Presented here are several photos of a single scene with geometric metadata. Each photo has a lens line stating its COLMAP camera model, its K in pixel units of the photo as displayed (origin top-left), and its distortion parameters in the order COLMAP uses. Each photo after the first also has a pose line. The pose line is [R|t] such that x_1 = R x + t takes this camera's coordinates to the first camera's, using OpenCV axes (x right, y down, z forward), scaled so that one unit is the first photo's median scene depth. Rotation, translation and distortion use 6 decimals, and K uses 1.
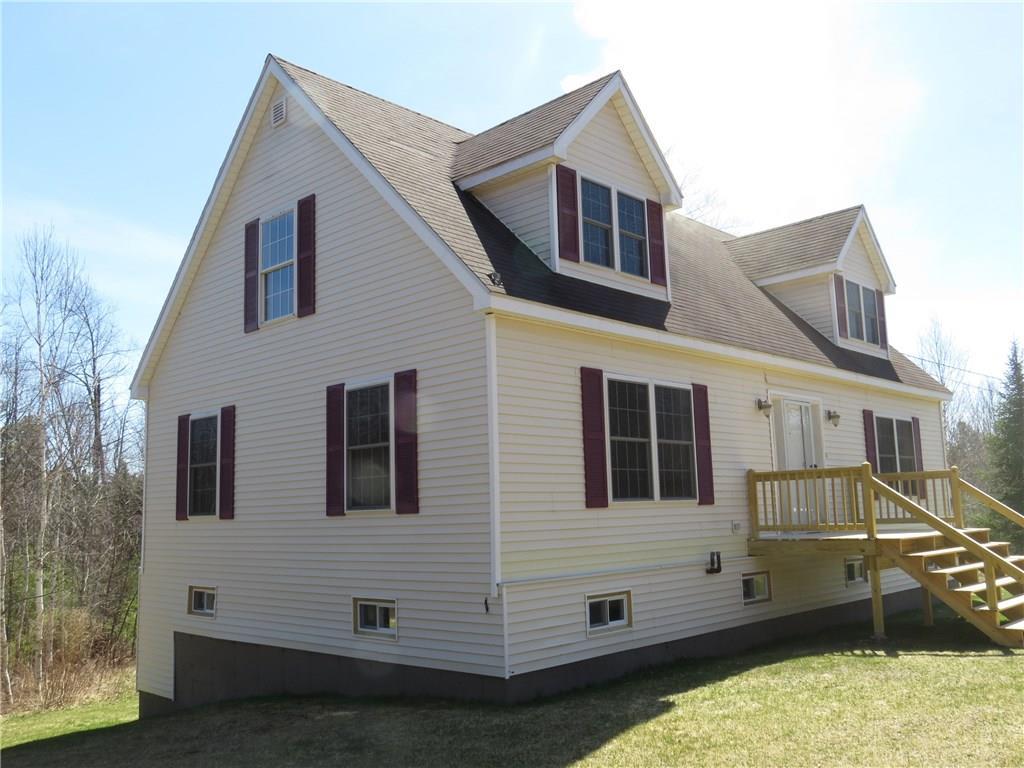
lens RADIAL K [[906.2, 0, 512.0], [0, 906.2, 384.0], [0, 0, 1]] dist [-0.025647, 0.013325]
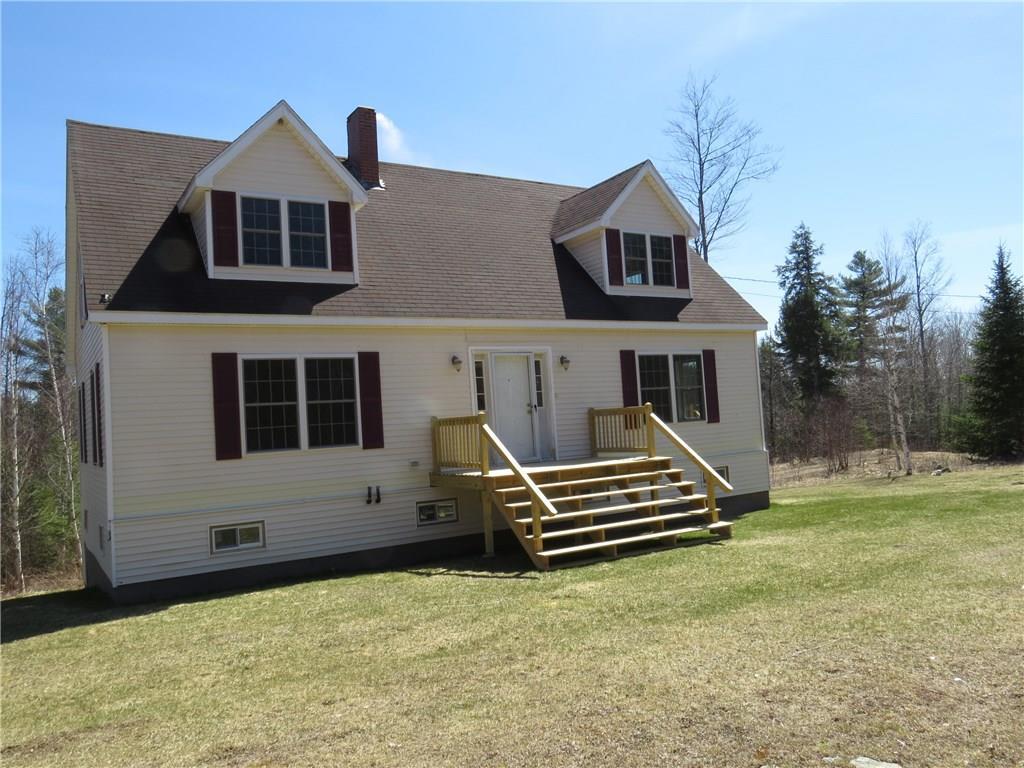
lens RADIAL K [[785.1, 0, 512.0], [0, 785.1, 384.0], [0, 0, 1]] dist [-0.031944, 0.012217]
pose [[0.966663, -0.041840, -0.252609, 0.712754], [0.068609, 0.992808, 0.098107, -0.050588], [0.246688, -0.112168, 0.962582, 0.016508]]
